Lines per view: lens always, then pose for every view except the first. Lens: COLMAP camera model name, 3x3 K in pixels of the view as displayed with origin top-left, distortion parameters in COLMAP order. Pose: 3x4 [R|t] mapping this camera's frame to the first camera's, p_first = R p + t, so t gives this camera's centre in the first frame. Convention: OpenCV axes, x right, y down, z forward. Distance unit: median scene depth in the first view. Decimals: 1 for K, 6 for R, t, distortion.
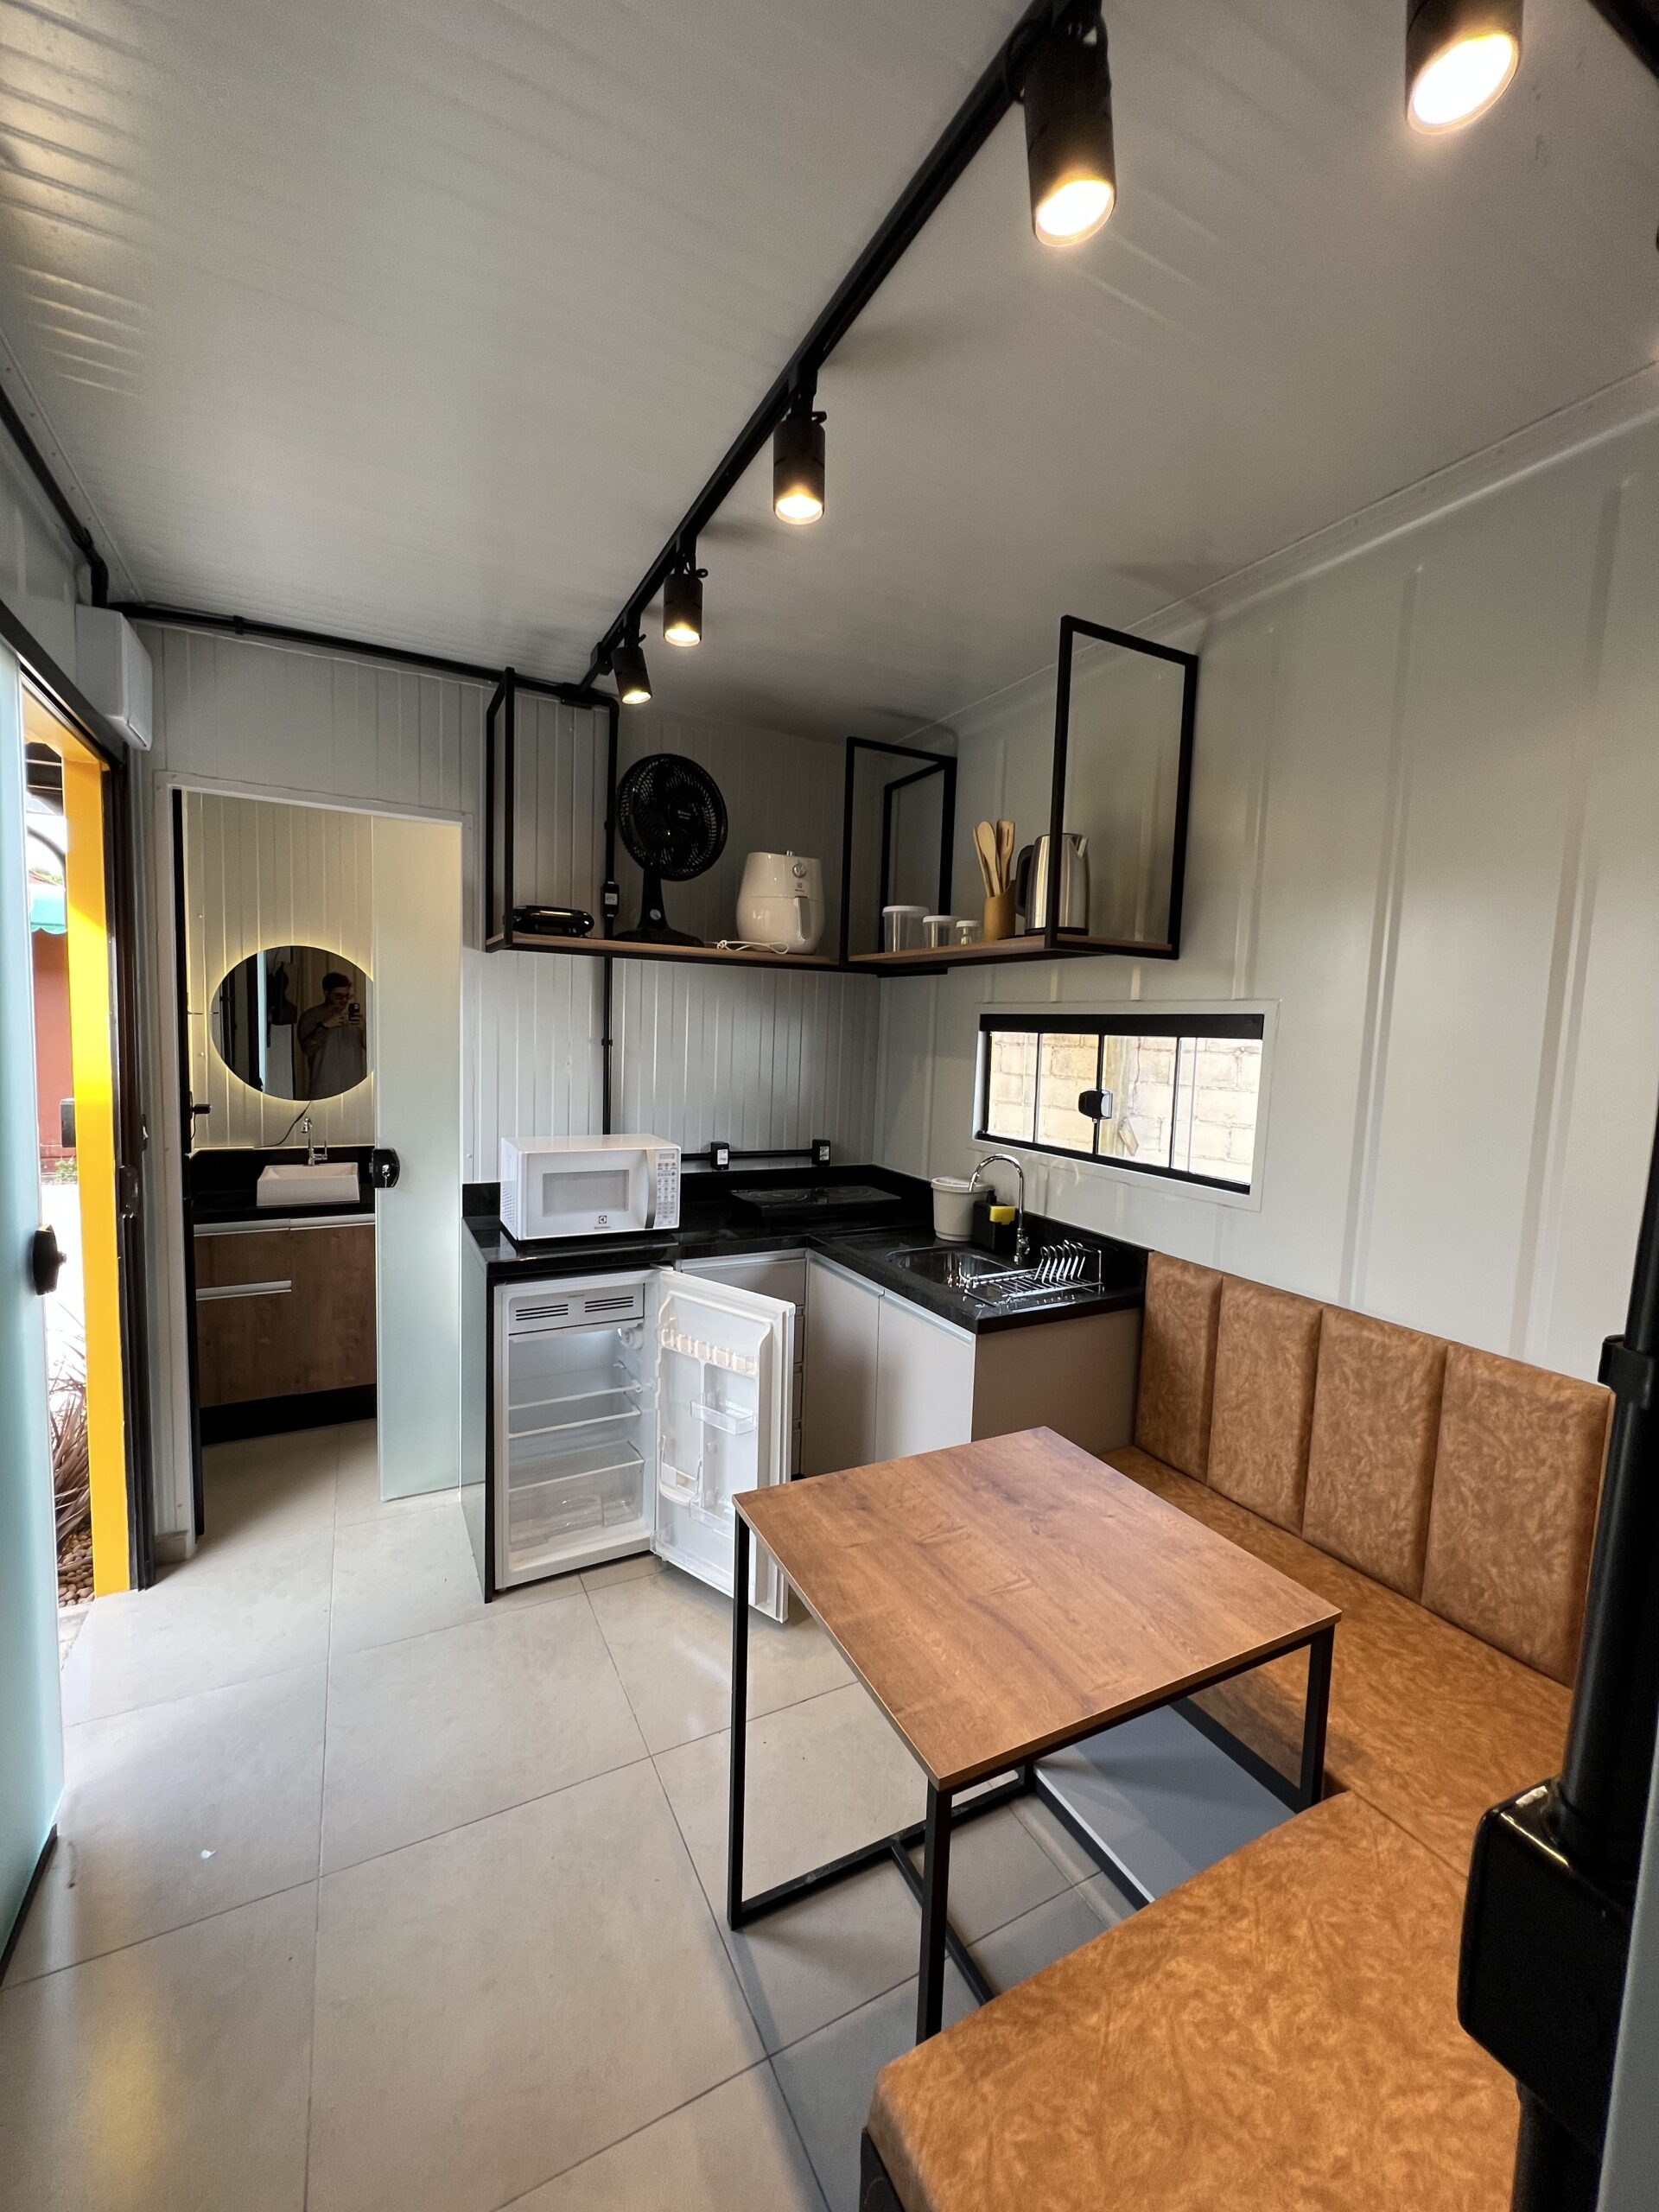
lens RADIAL K [[886.1, 0, 825.3], [0, 886.1, 1106.3], [0, 0, 1]] dist [-0.000727, -0.000081]
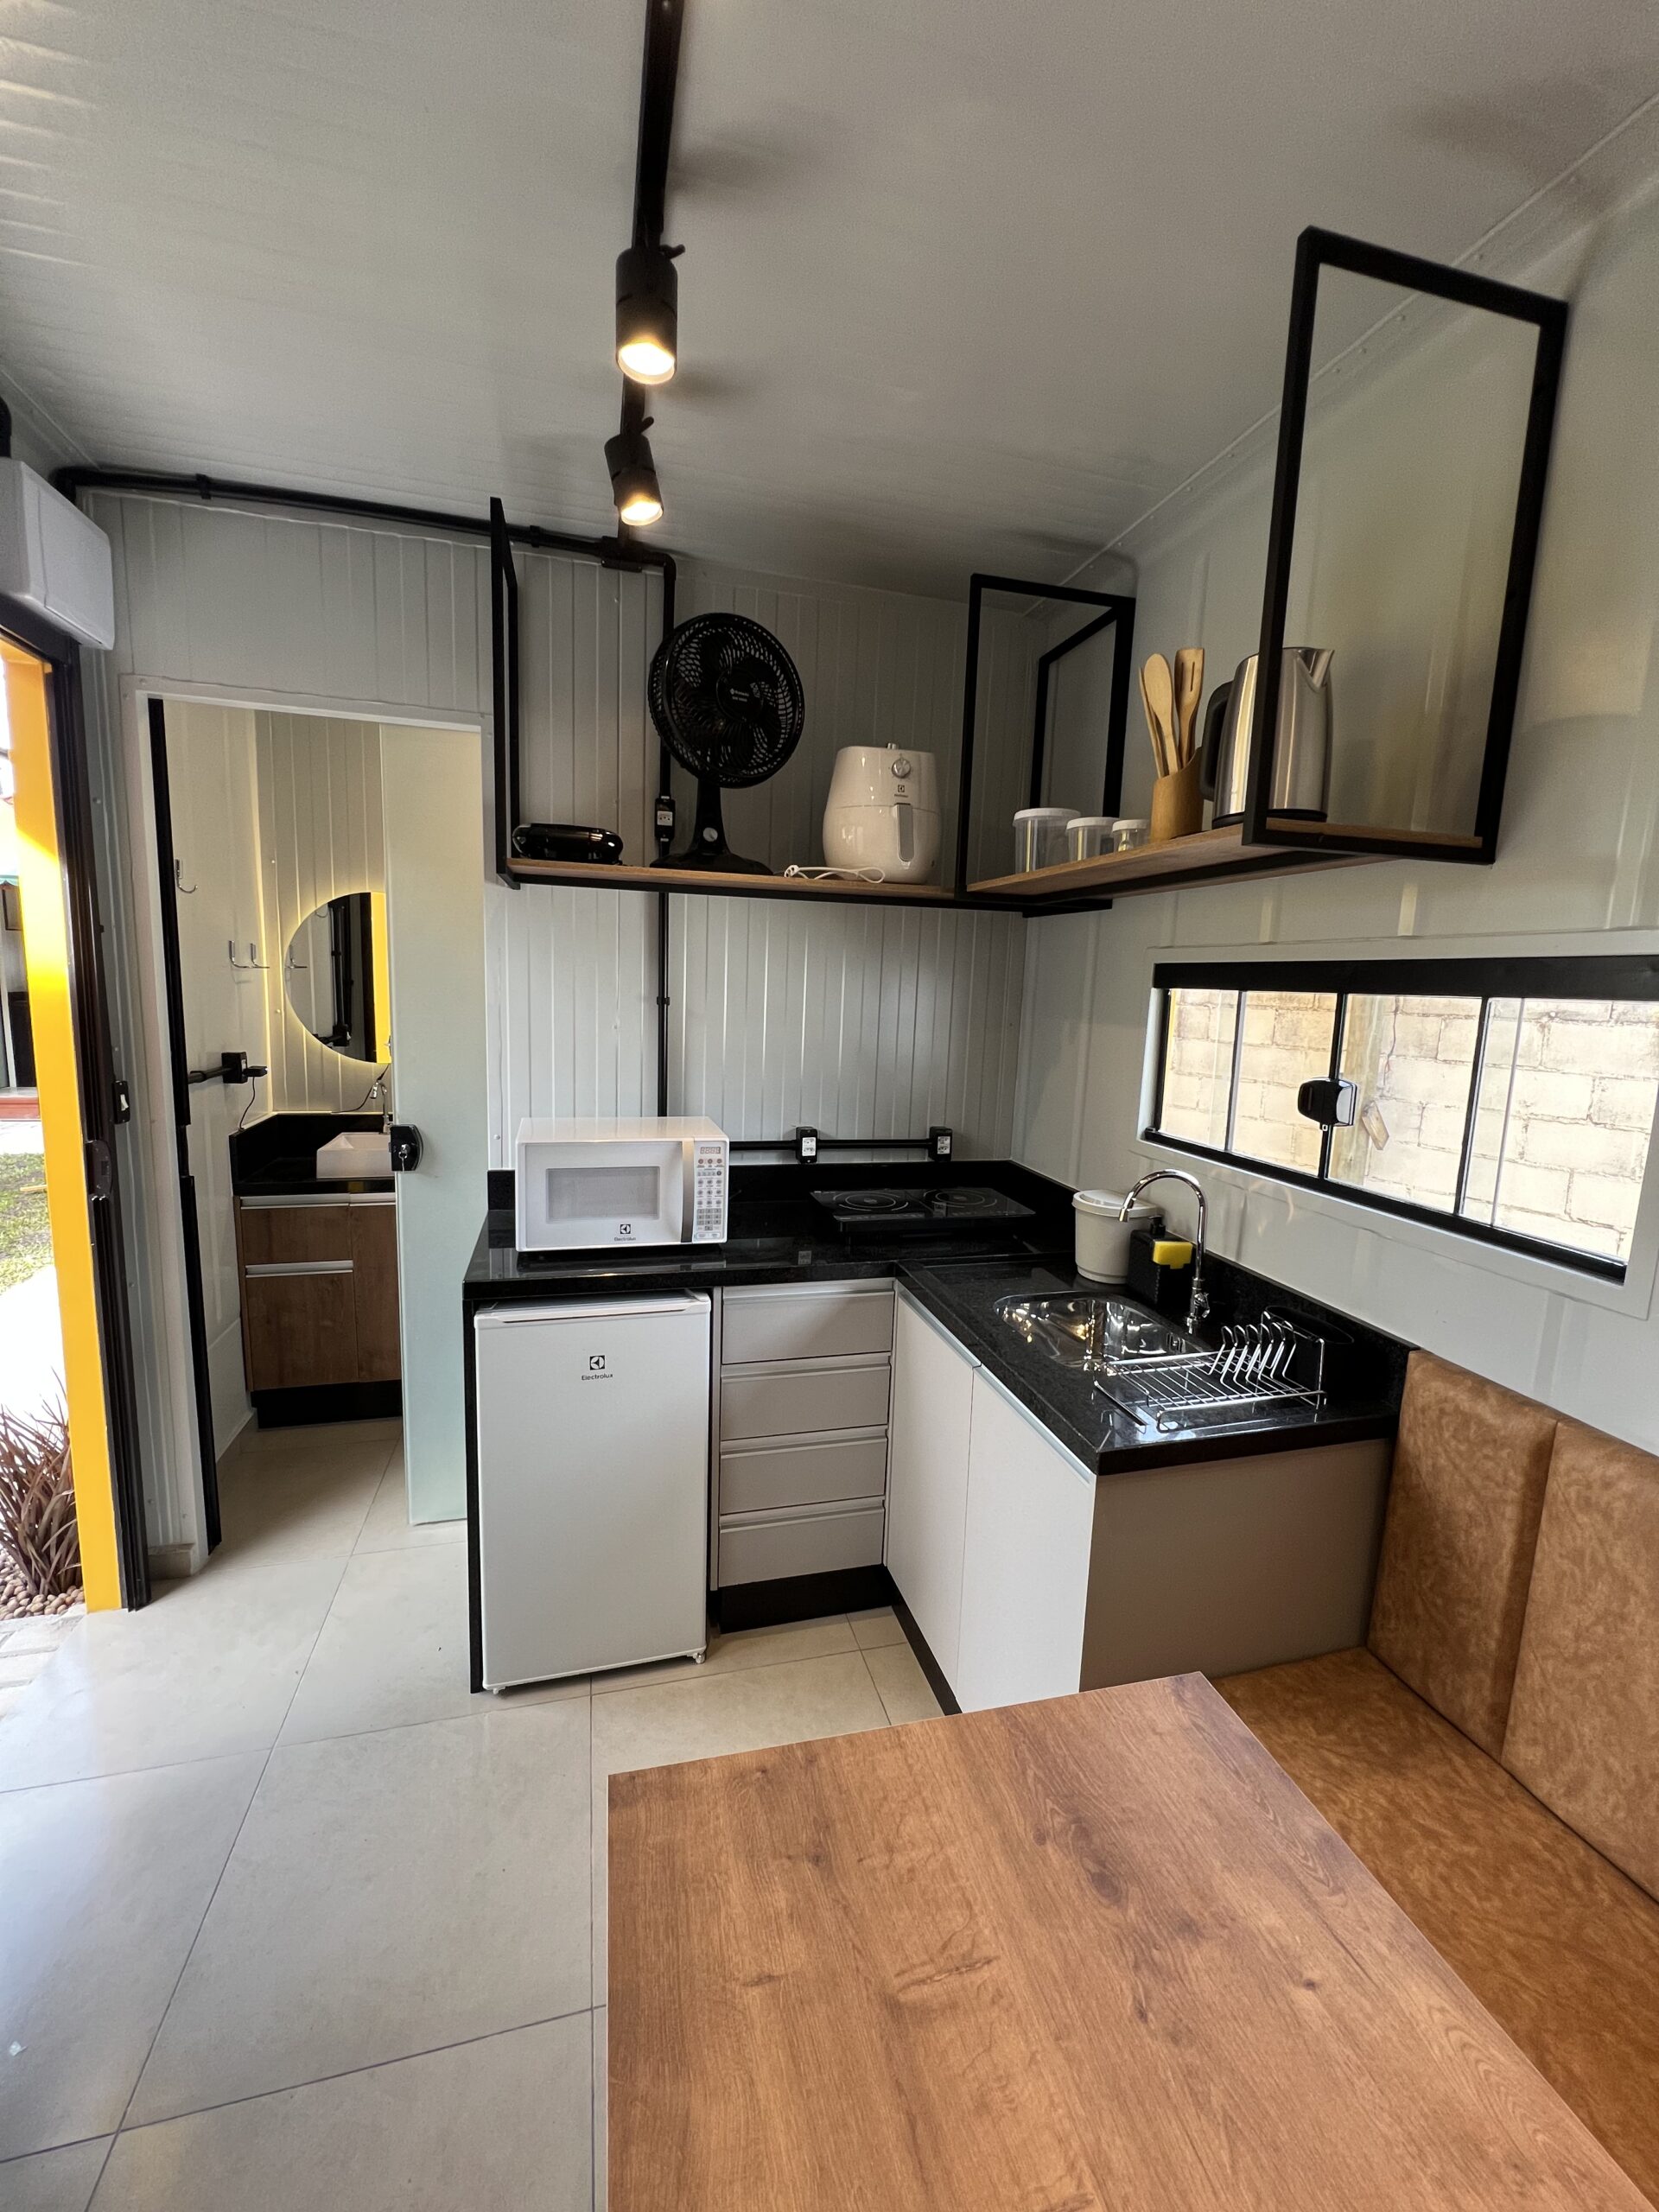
lens RADIAL K [[887.8, 0, 825.1], [0, 887.8, 1106.3], [0, 0, 1]] dist [-0.001959, 0.000429]
pose [[0.974779, 0.031808, -0.220894, 0.090097], [-0.021753, 0.998620, 0.047807, -0.021409], [0.222110, -0.041796, 0.974125, 0.284597]]
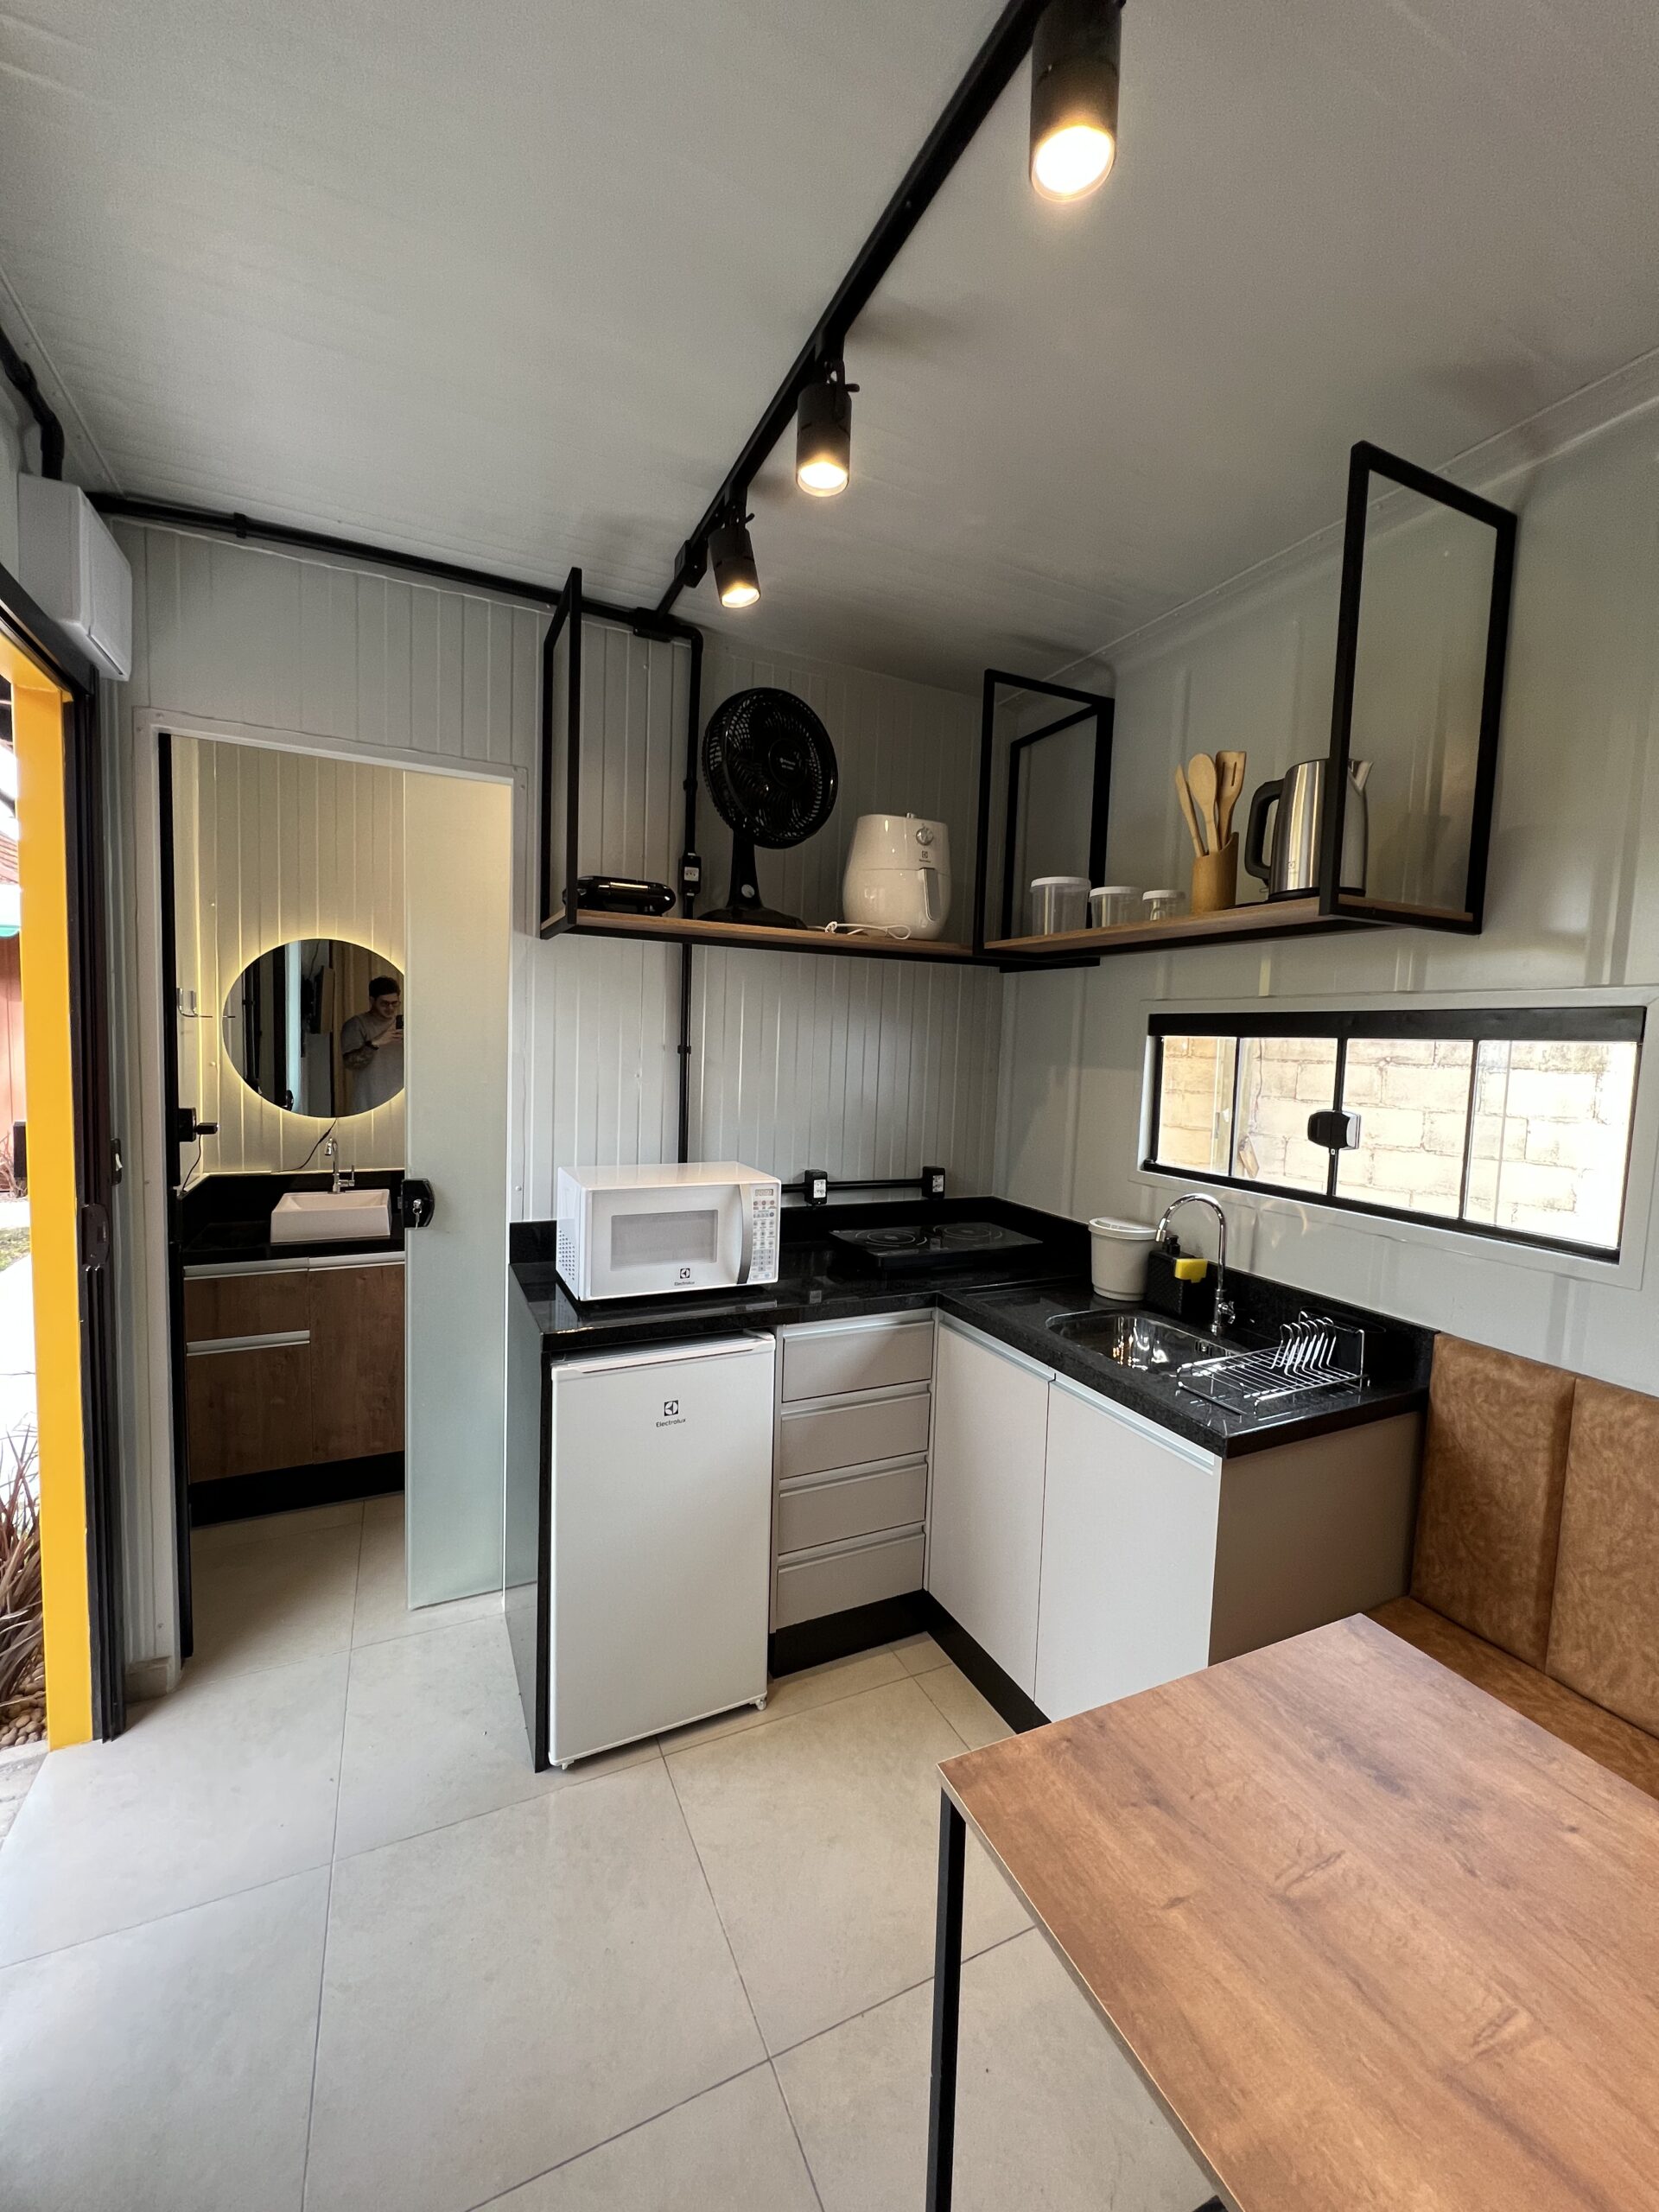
lens RADIAL K [[886.1, 0, 825.3], [0, 886.1, 1106.3], [0, 0, 1]] dist [-0.000727, -0.000081]
pose [[0.999113, 0.002701, -0.042020, -0.094580], [-0.003246, 0.999912, -0.012901, -0.011029], [0.041982, 0.013026, 0.999033, 0.217192]]
